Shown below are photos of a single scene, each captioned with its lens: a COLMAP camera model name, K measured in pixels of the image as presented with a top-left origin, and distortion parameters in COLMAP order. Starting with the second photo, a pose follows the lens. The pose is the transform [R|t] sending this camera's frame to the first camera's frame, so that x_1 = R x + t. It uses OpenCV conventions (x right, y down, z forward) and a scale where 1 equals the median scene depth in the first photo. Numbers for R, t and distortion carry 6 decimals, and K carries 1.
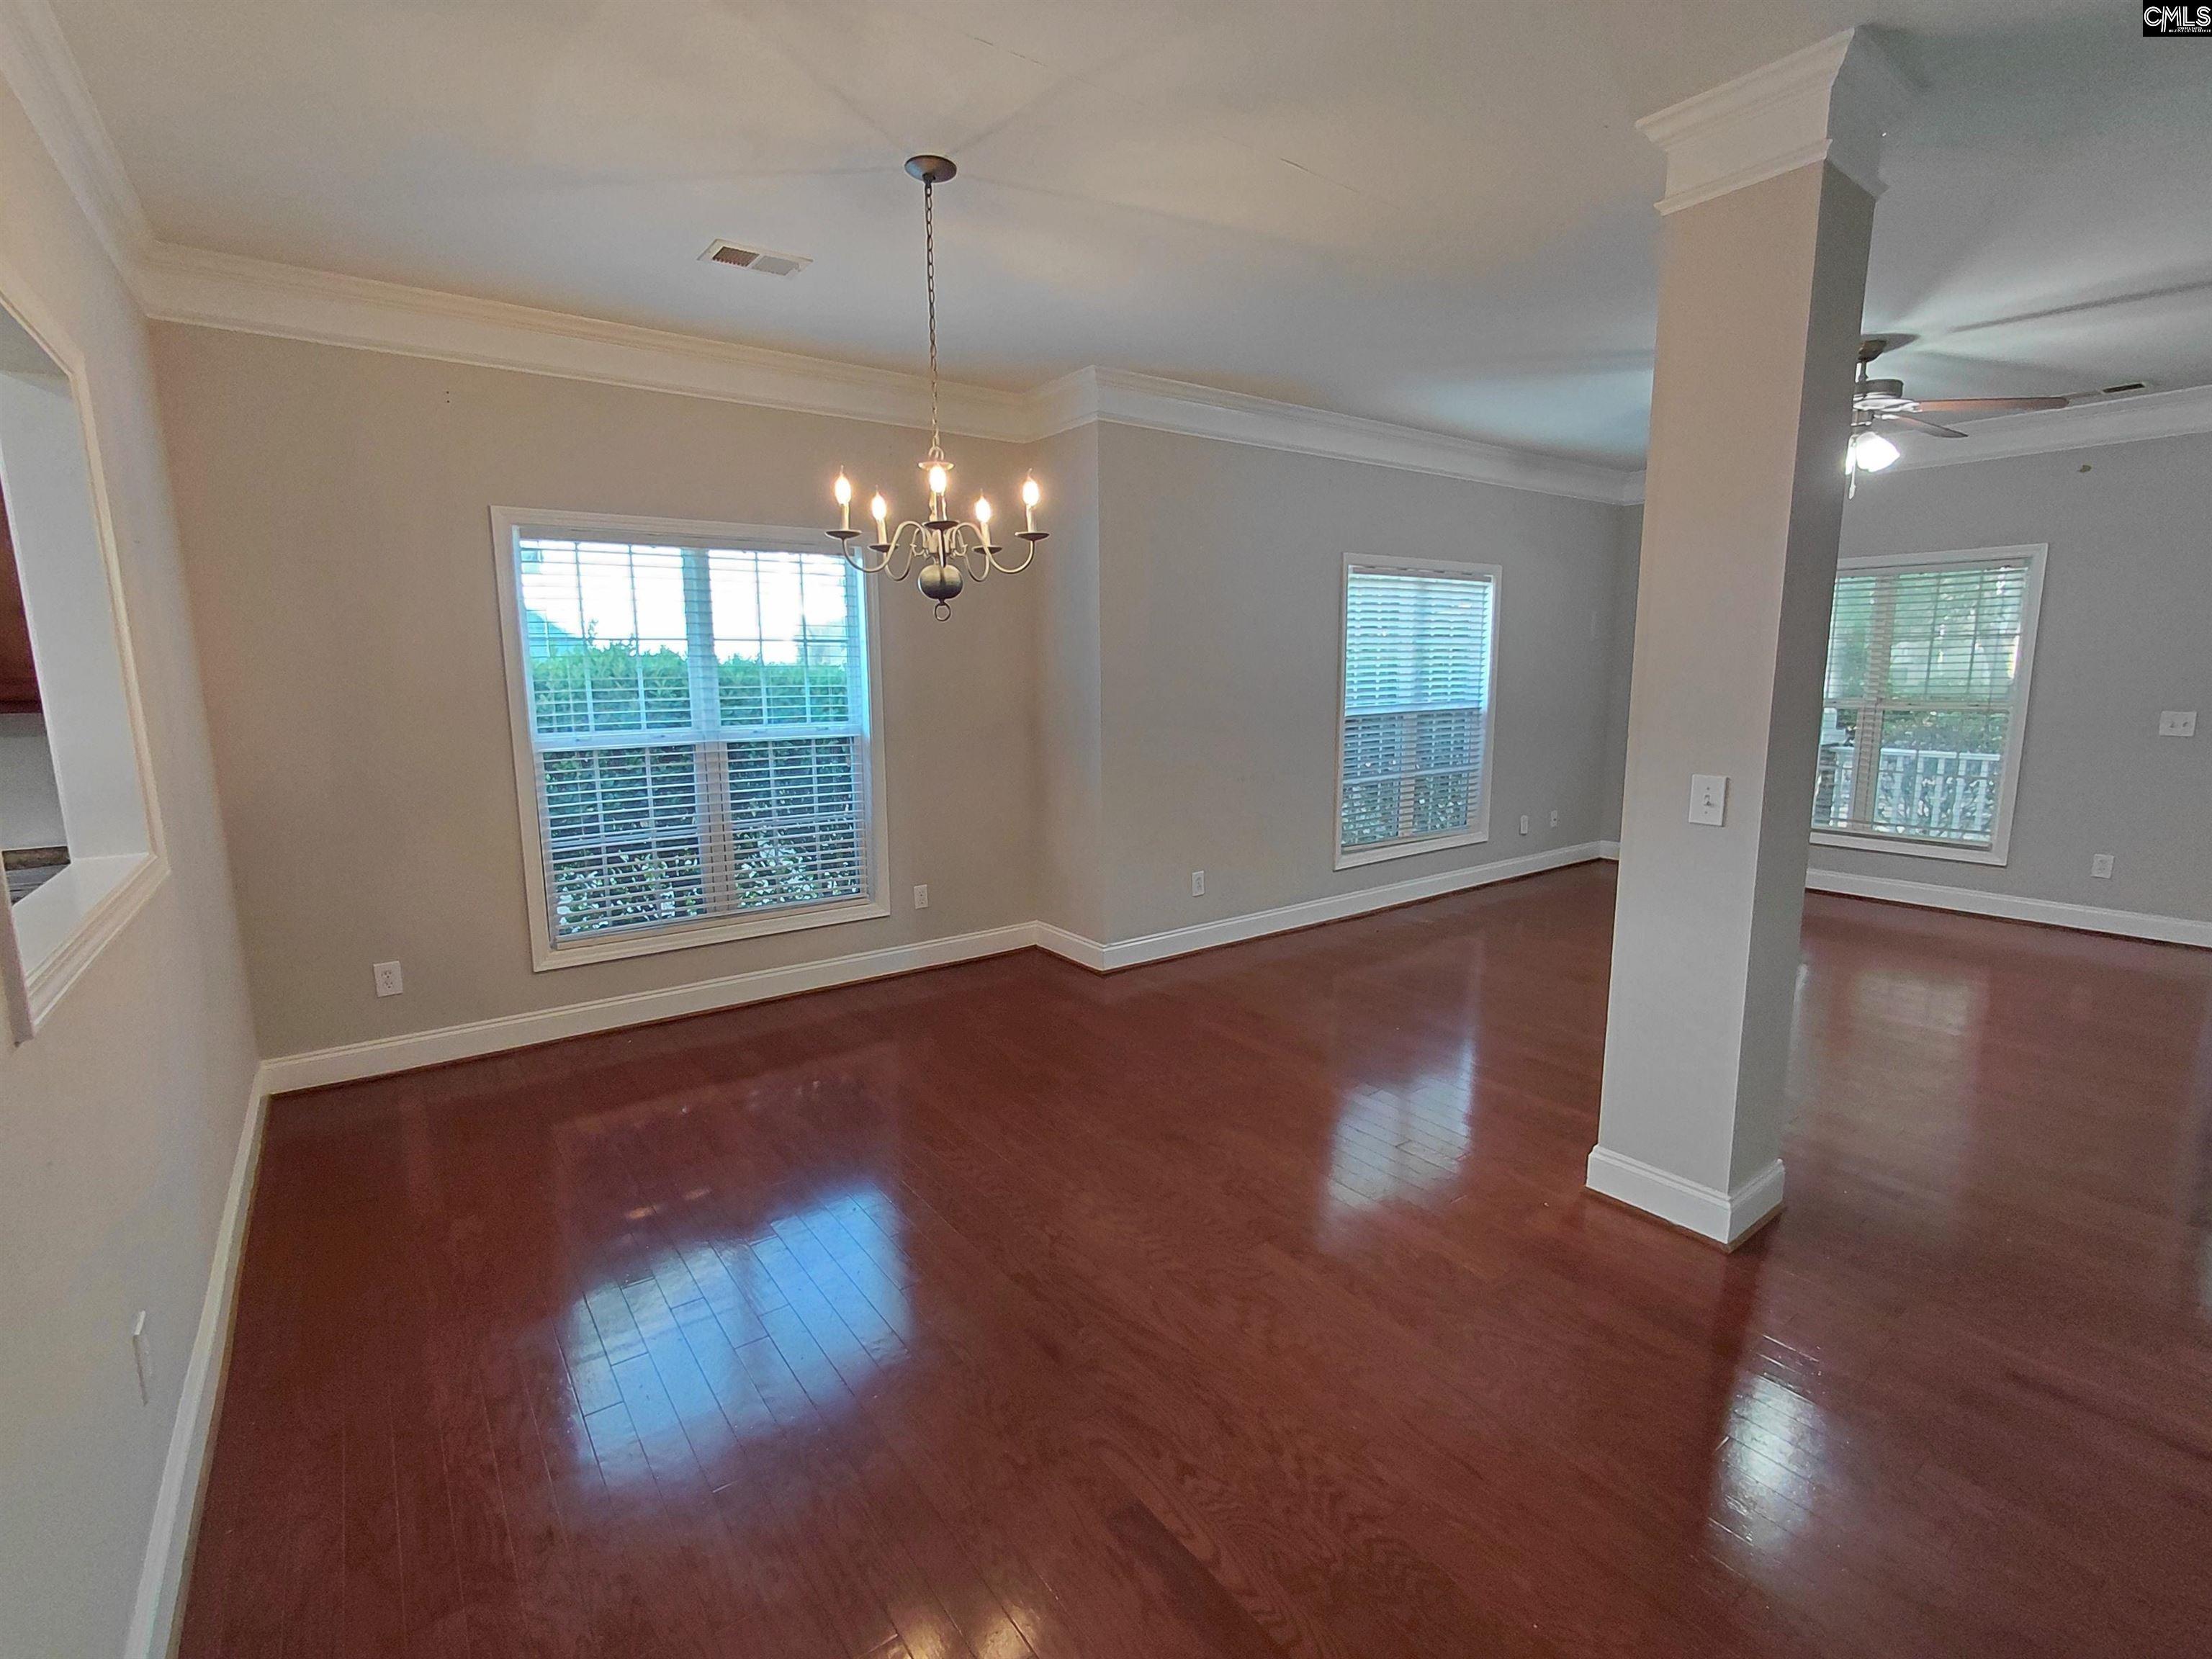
lens RADIAL K [[1016.2, 0, 1110.4], [0, 1016.2, 824.4], [0, 0, 1]] dist [-0.006364, -0.000101]
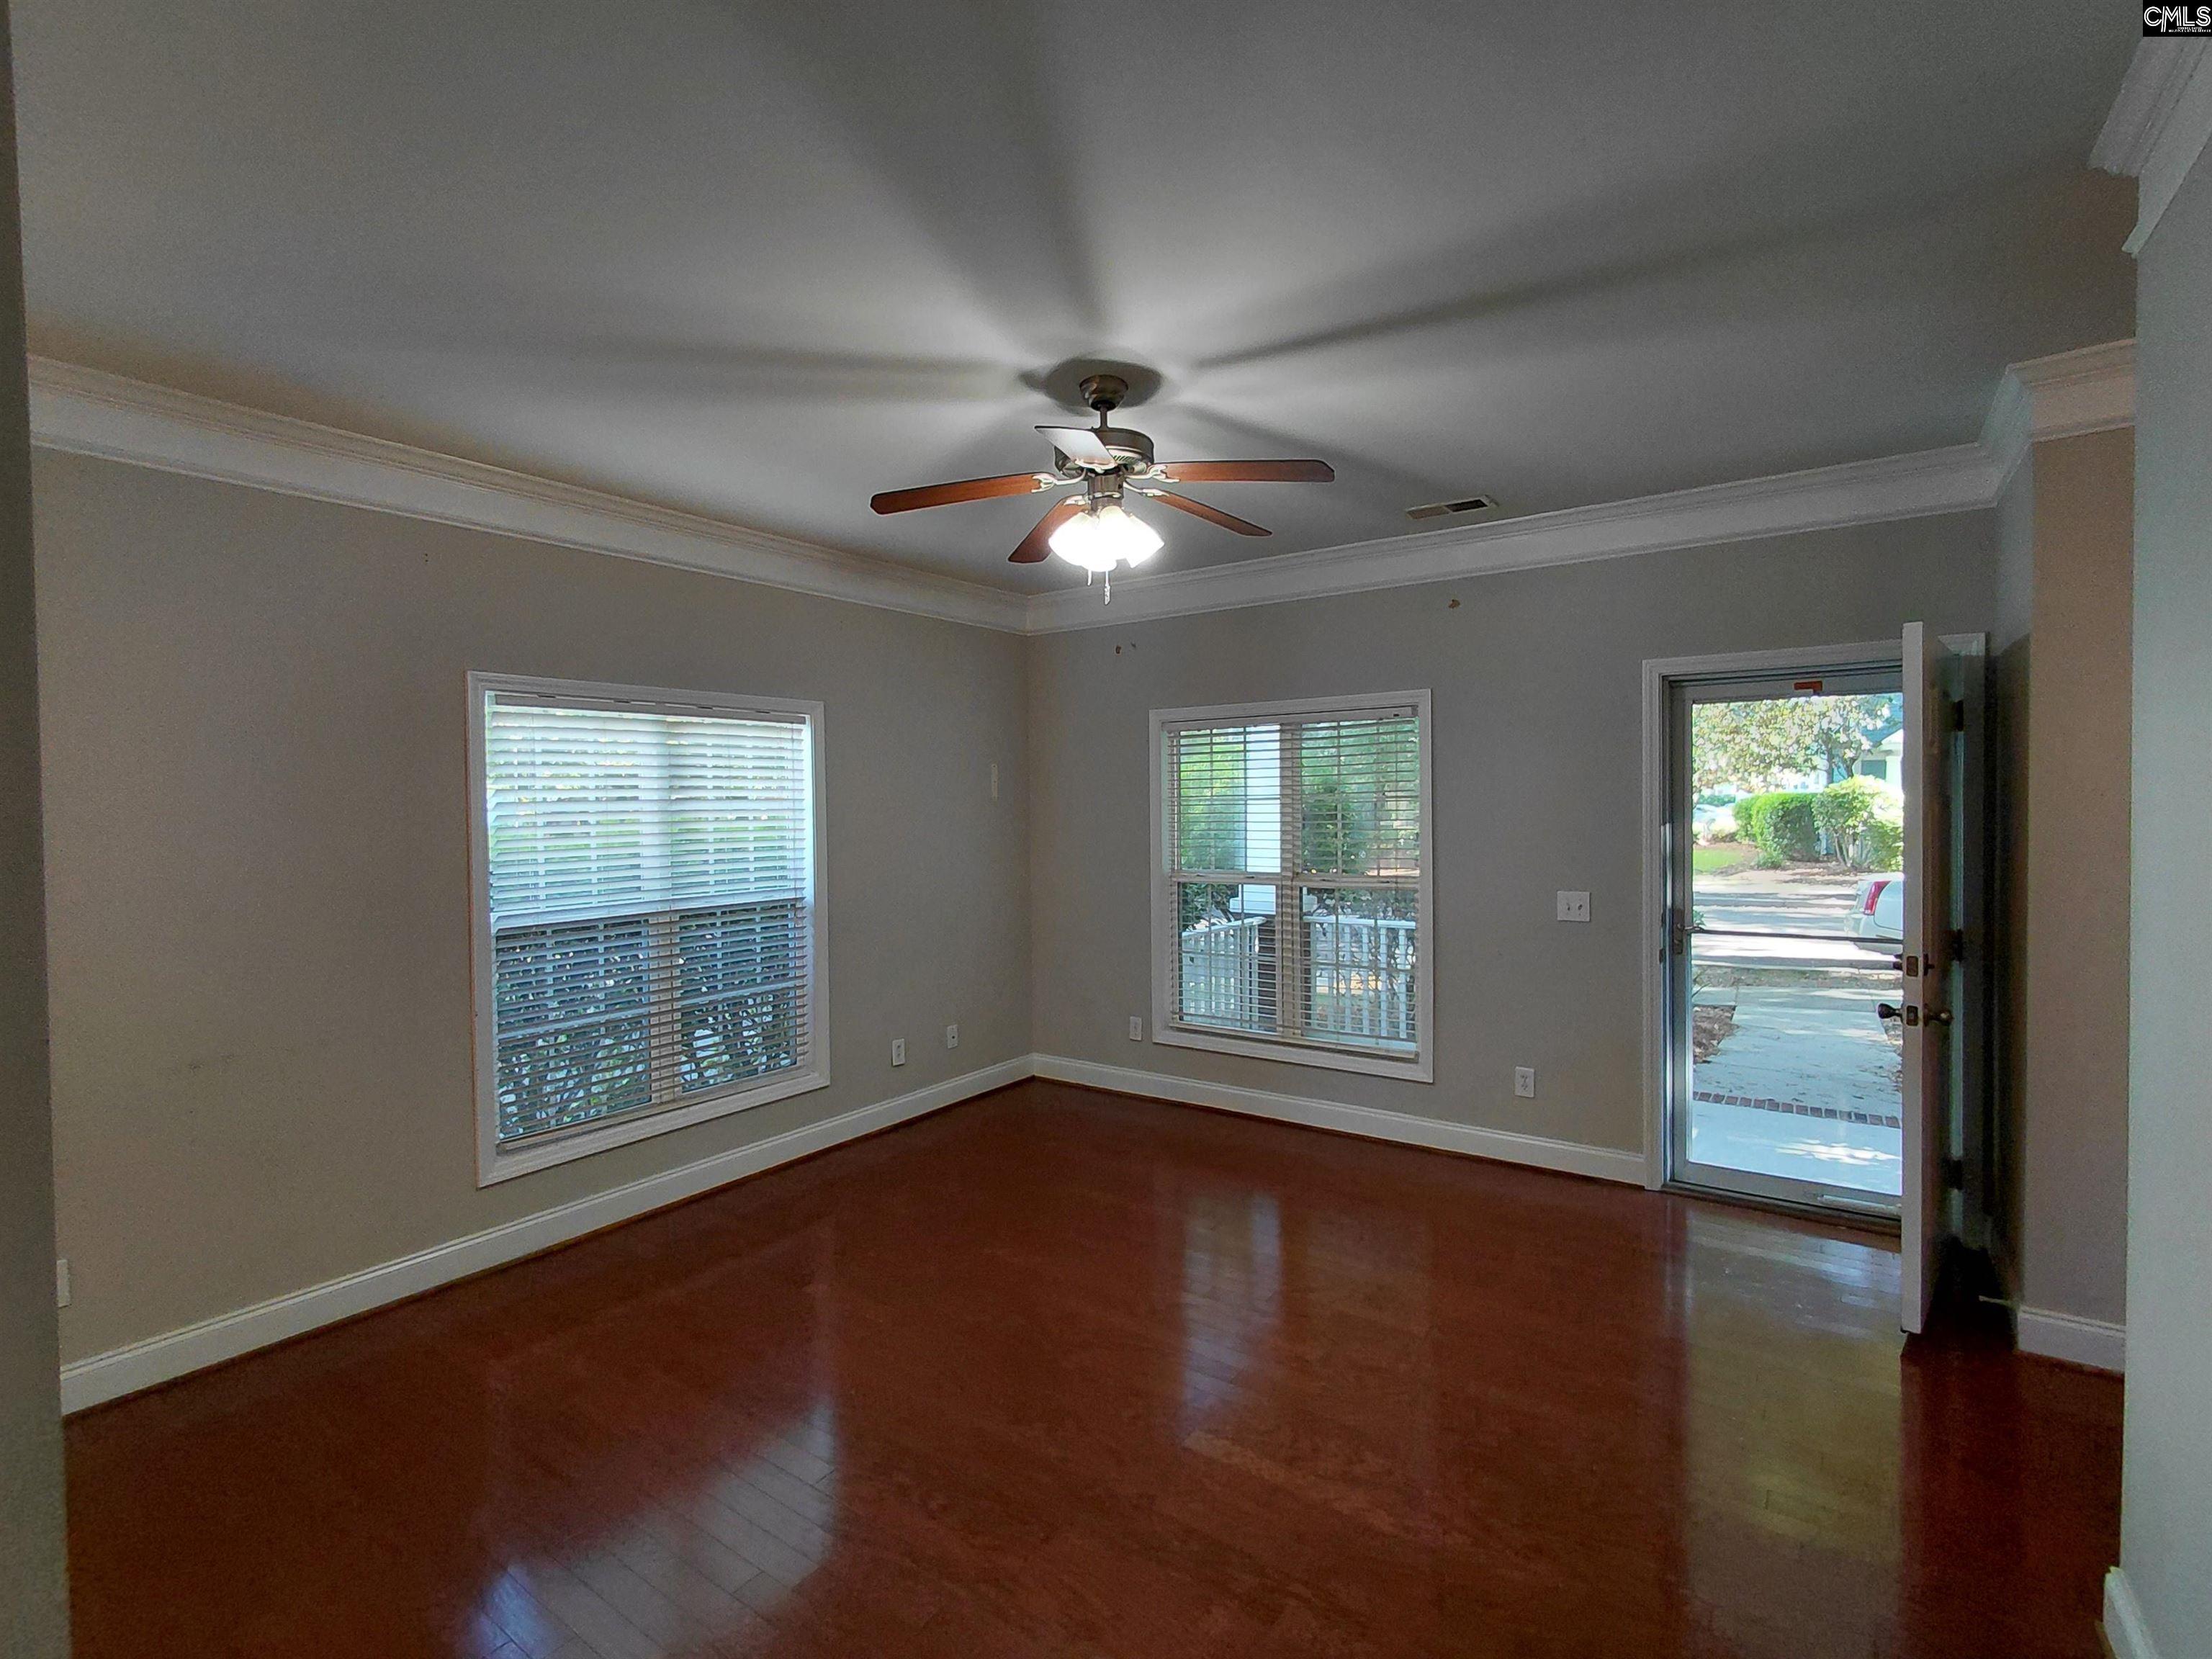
lens RADIAL K [[1016.2, 0, 1109.9], [0, 1016.2, 819.3], [0, 0, 1]] dist [-0.006364, -0.000101]
pose [[0.949388, -0.008705, 0.313987, 0.381521], [0.054731, 0.988909, -0.138073, -0.065370], [-0.309302, 0.148269, 0.939334, 0.286945]]
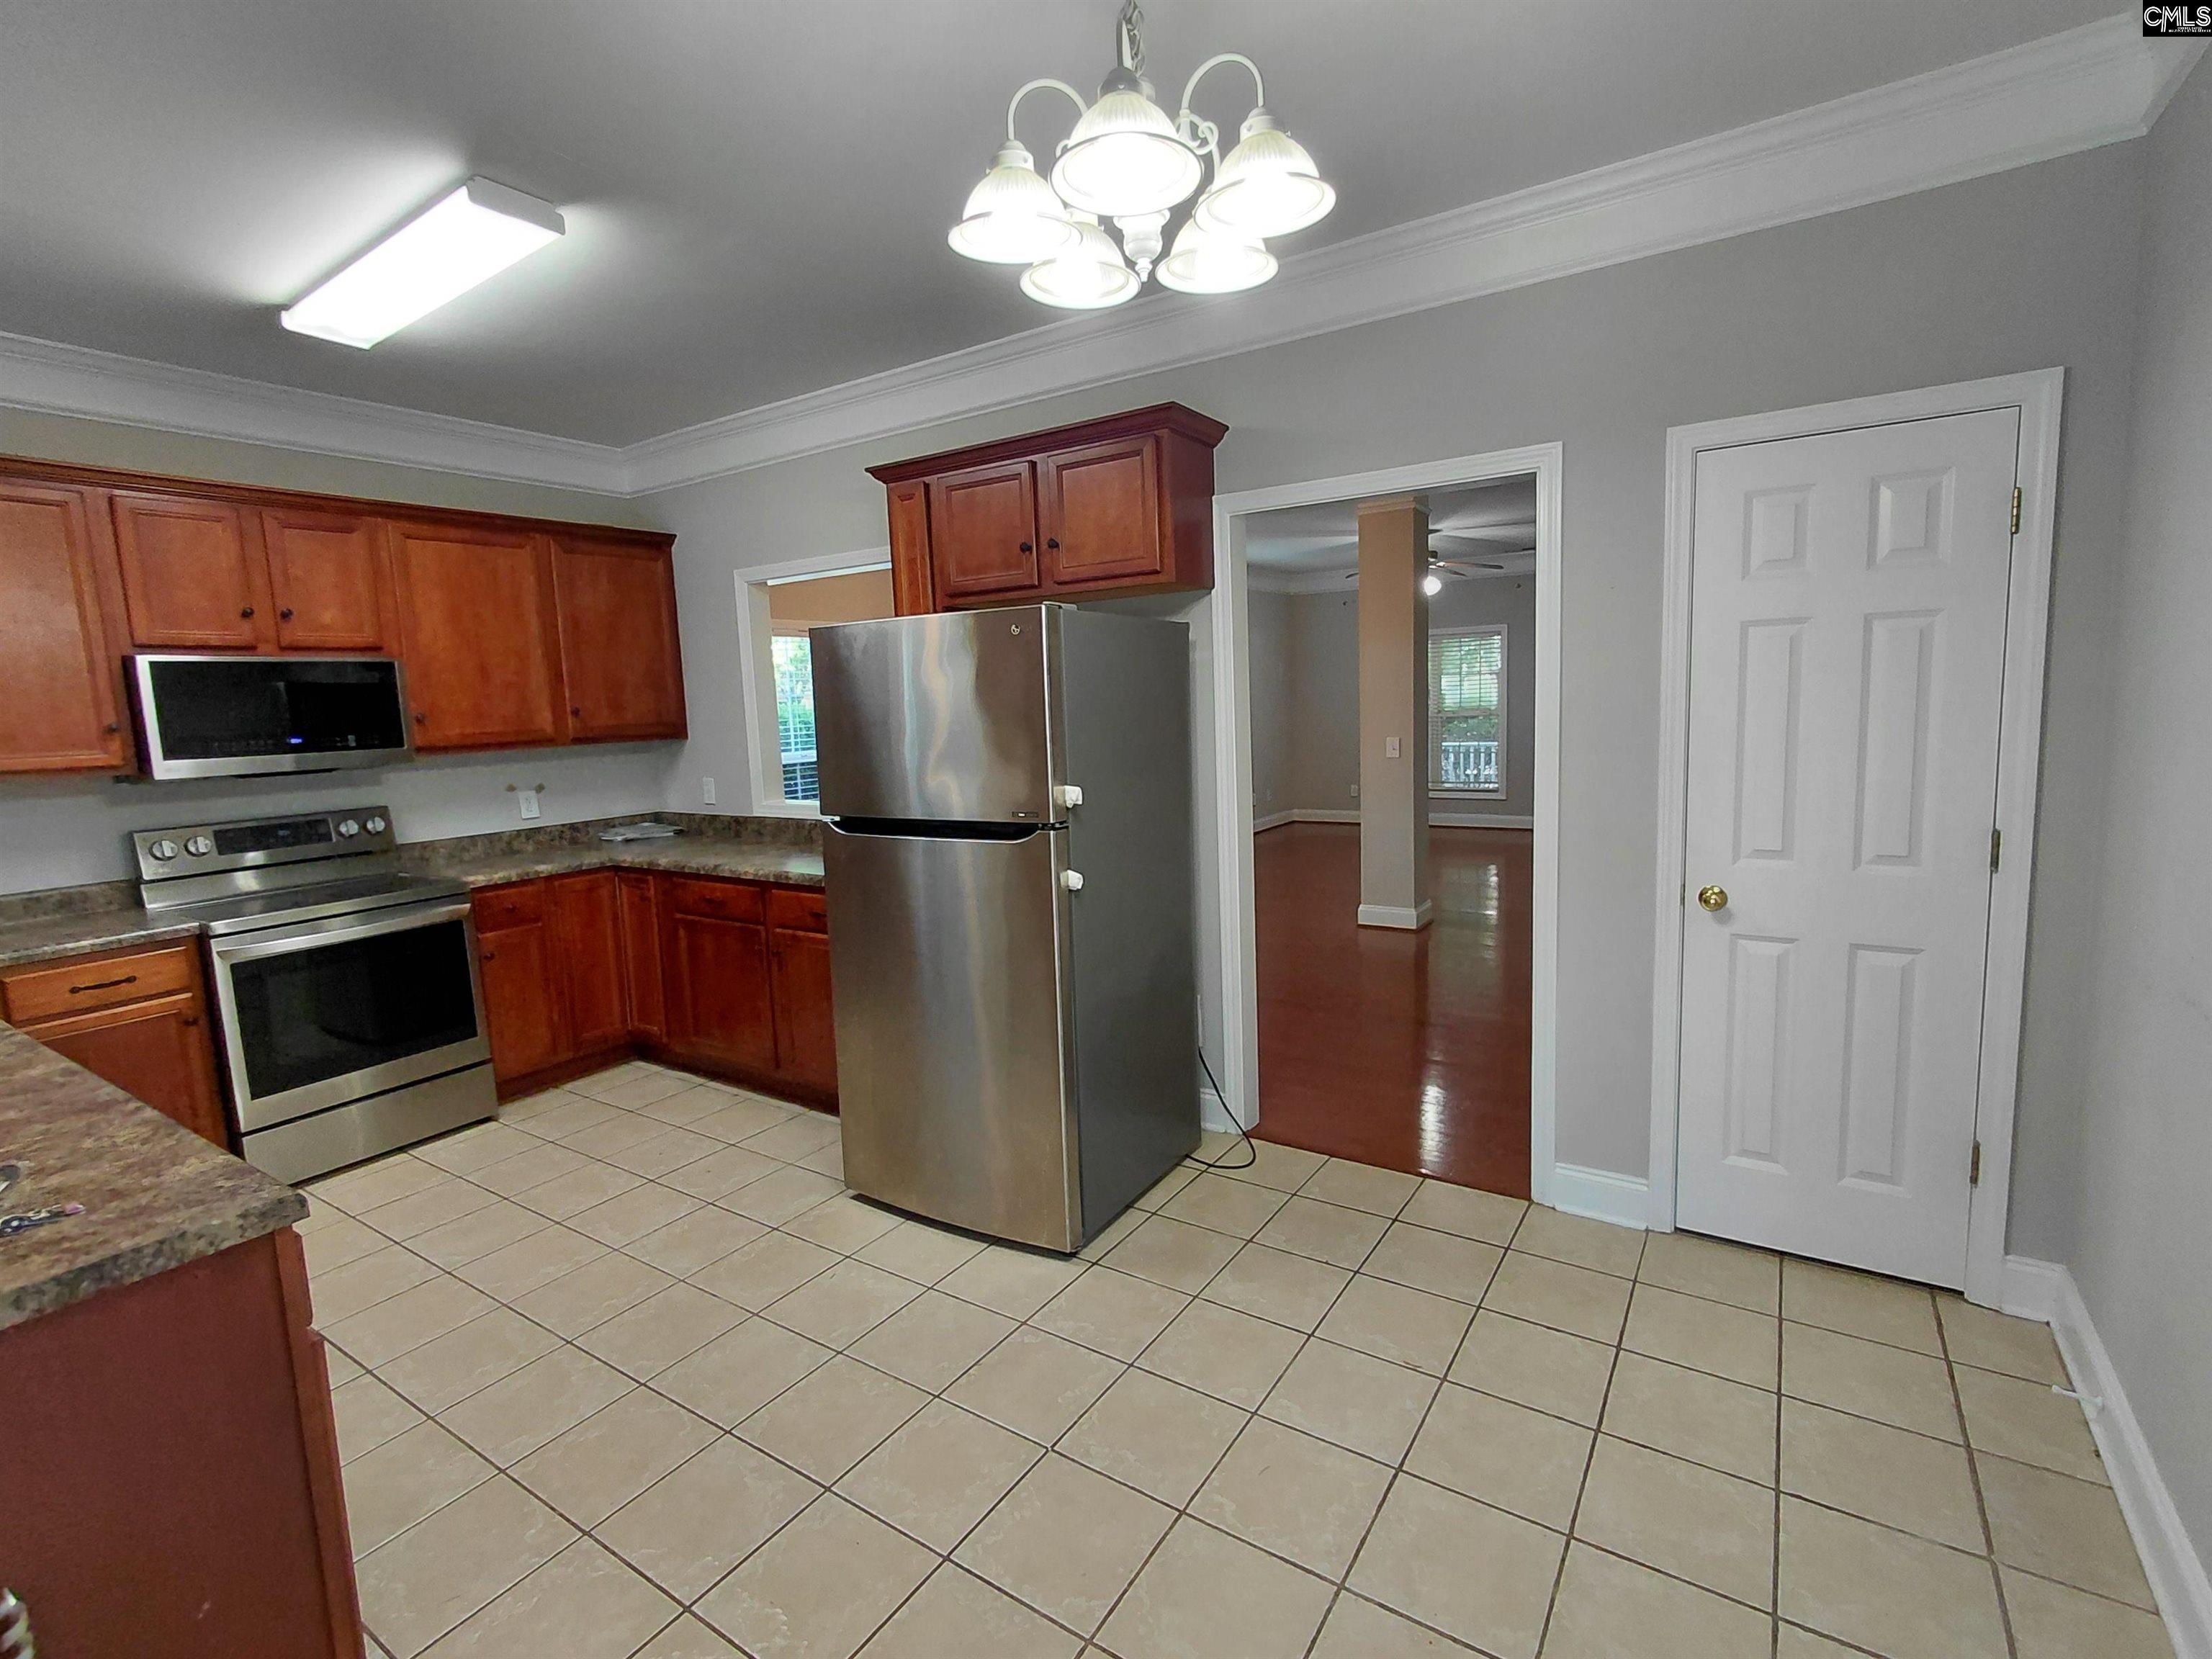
lens RADIAL K [[1016.2, 0, 1108.6], [0, 1016.2, 816.1], [0, 0, 1]] dist [-0.006364, -0.000101]
pose [[0.940632, -0.066579, 0.332836, -0.367506], [0.081797, 0.996138, -0.031905, 0.067196], [-0.329426, 0.057236, 0.942445, -0.448811]]
